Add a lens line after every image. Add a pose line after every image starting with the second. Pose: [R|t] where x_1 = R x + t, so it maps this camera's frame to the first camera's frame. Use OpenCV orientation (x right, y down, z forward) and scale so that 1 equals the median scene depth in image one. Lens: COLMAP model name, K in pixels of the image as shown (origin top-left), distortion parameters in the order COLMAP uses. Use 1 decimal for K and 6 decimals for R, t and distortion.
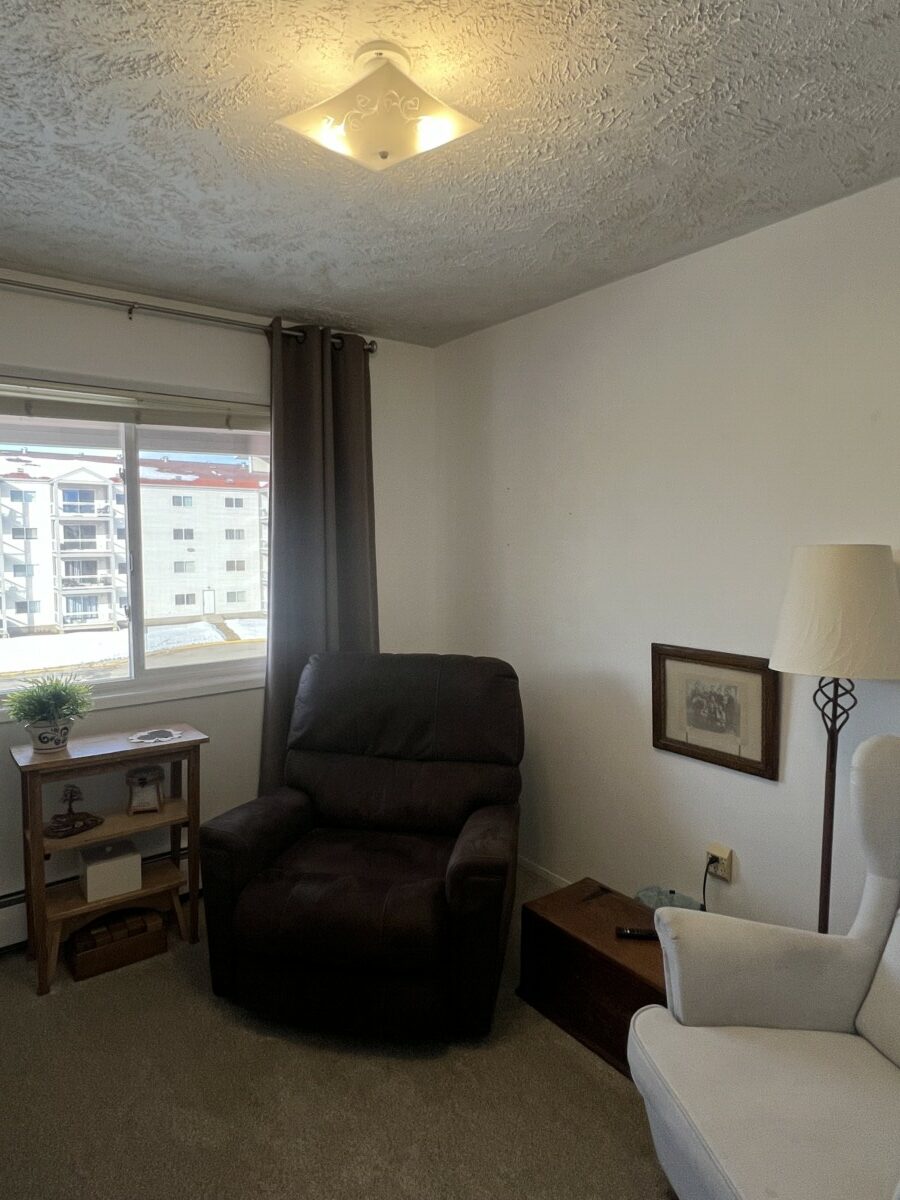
lens RADIAL K [[701.0, 0, 446.5], [0, 701.0, 594.6], [0, 0, 1]] dist [-0.004277, 0.002417]
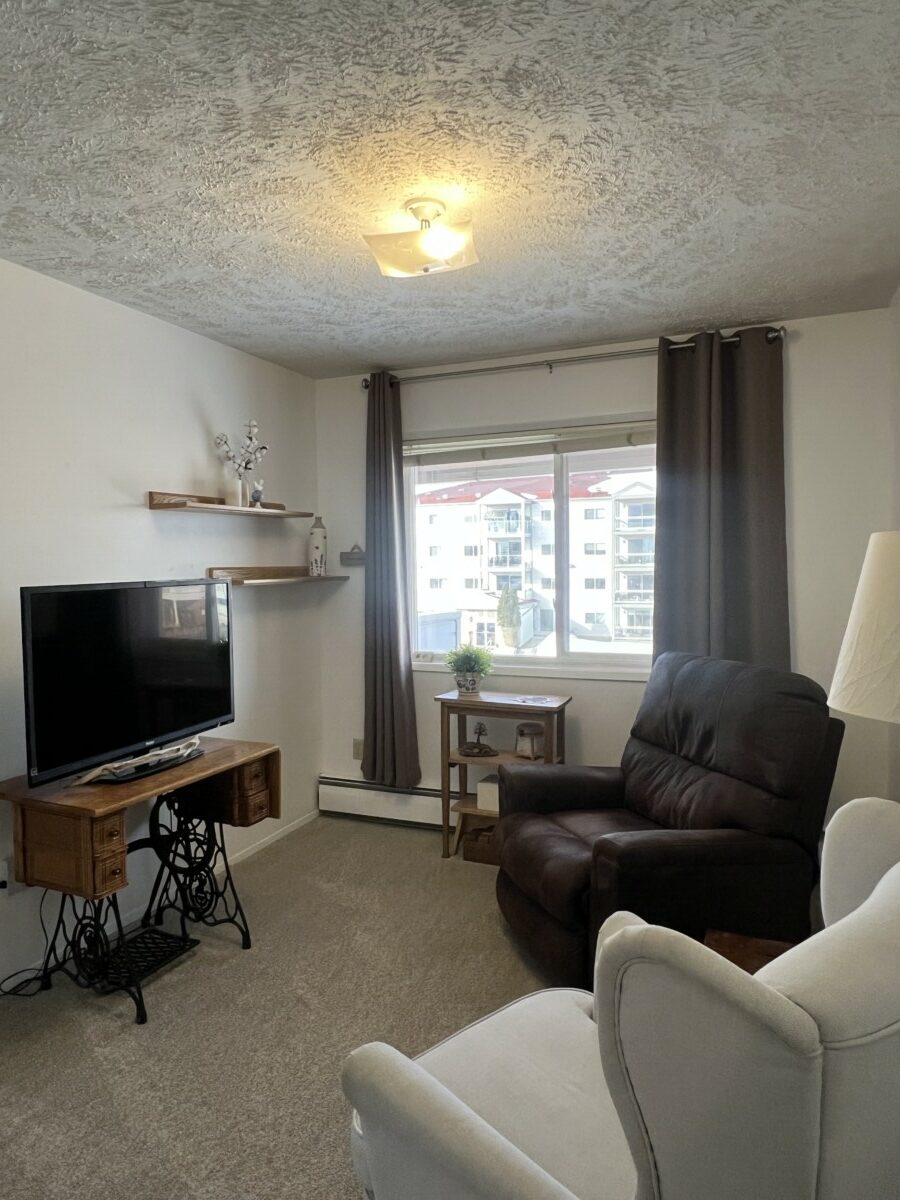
lens RADIAL K [[780.5, 0, 443.7], [0, 780.5, 600.4], [0, 0, 1]] dist [0.005653, 0.001019]
pose [[0.505044, 0.041759, -0.862083, 0.724663], [-0.054019, 0.998400, 0.016716, 0.006684], [0.861401, 0.038127, 0.506492, 0.136880]]
